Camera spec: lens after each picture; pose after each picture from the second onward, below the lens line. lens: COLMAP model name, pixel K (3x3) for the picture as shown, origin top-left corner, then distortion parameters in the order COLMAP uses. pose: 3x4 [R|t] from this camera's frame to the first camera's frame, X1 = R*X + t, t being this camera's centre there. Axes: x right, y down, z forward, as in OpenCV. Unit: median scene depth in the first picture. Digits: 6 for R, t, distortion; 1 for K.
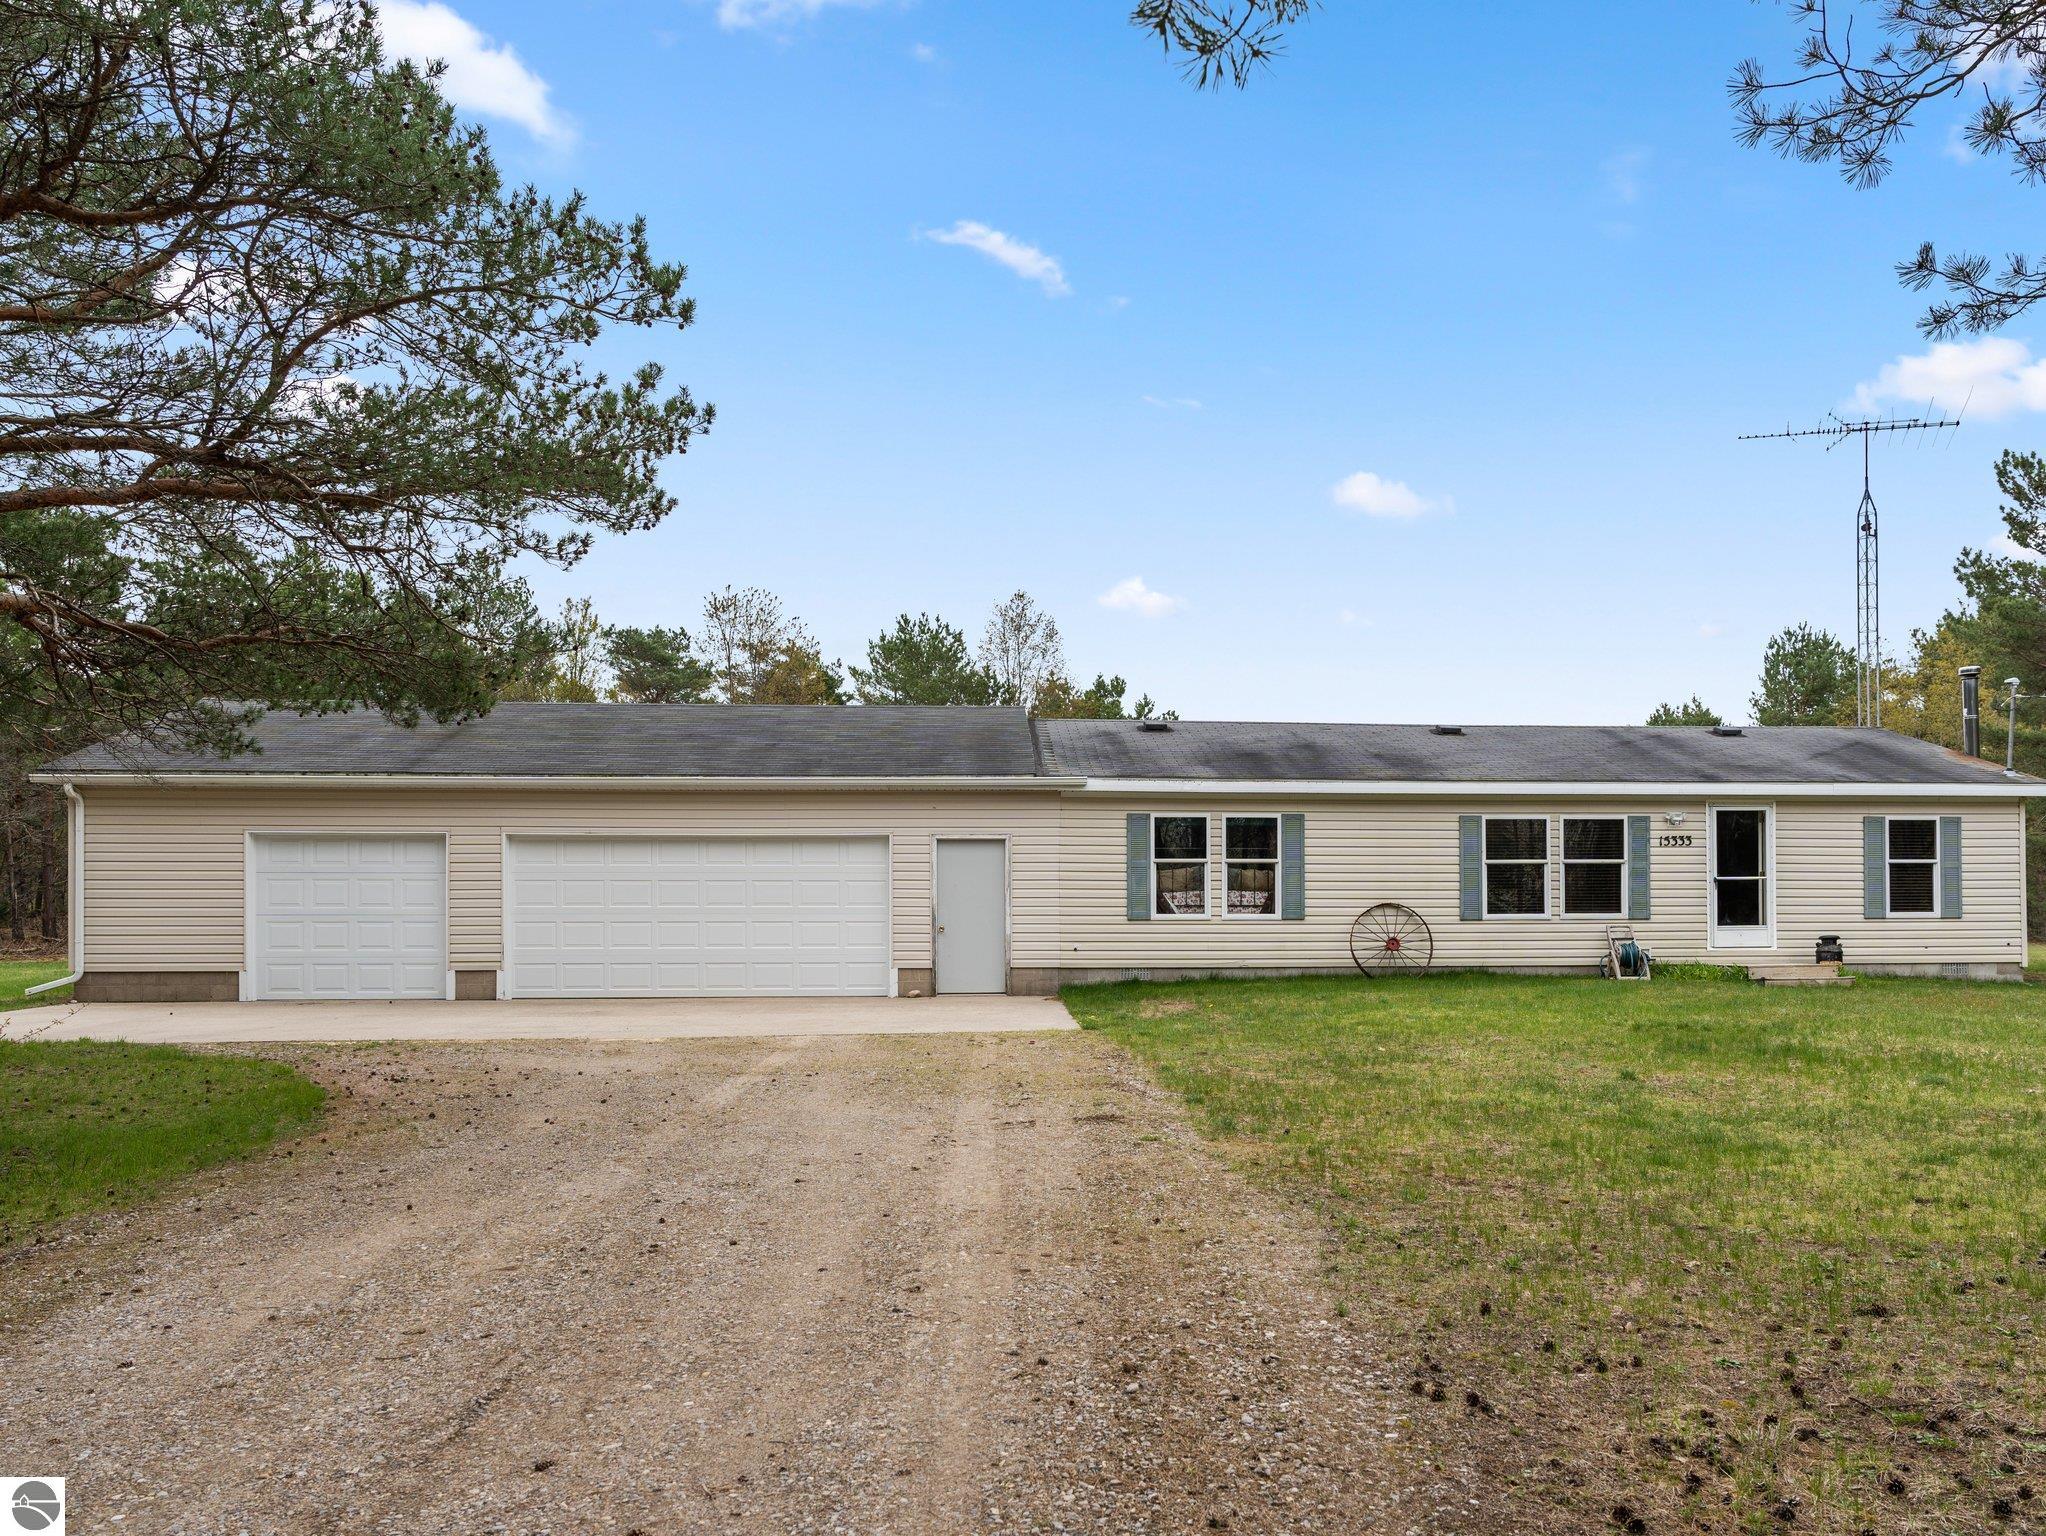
lens RADIAL K [[1555.4, 0, 1111.9], [0, 1555.4, 873.9], [0, 0, 1]] dist [-0.005054, -0.001732]
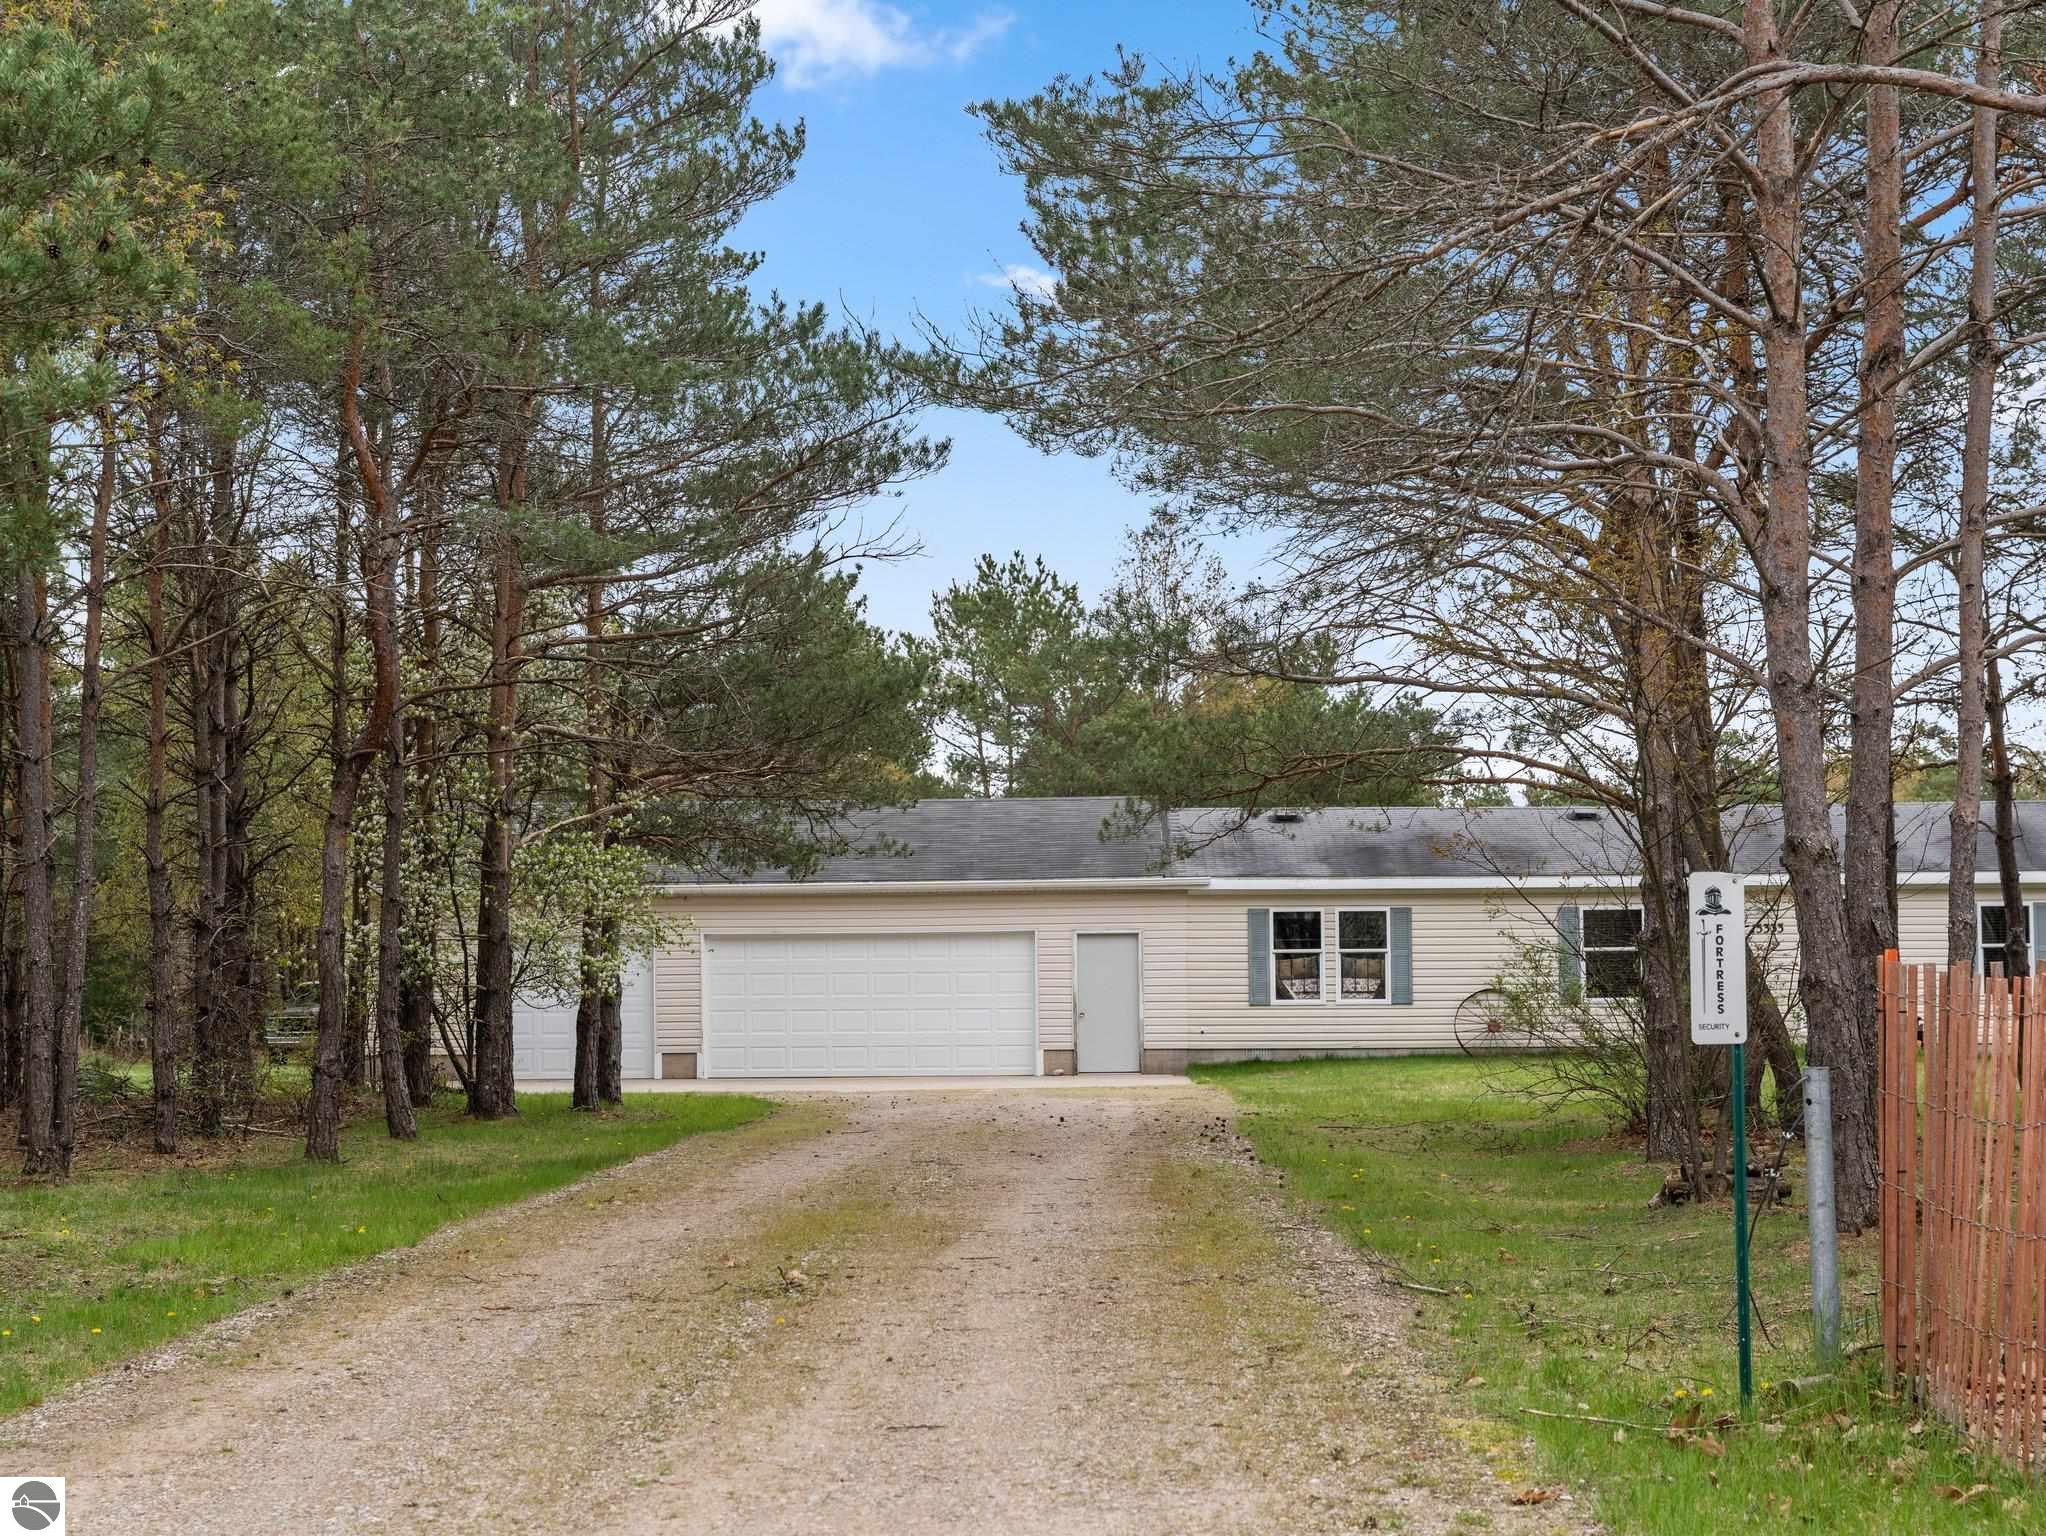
lens RADIAL K [[3518.1, 0, 1023.0], [0, 3518.1, 768.0], [0, 0, 1]] dist [0.056164, 0.048018]
pose [[0.994144, -0.014478, -0.107086, 0.162294], [0.009148, 0.998703, -0.050092, -0.020265], [0.107673, 0.048819, 0.992987, -2.033370]]
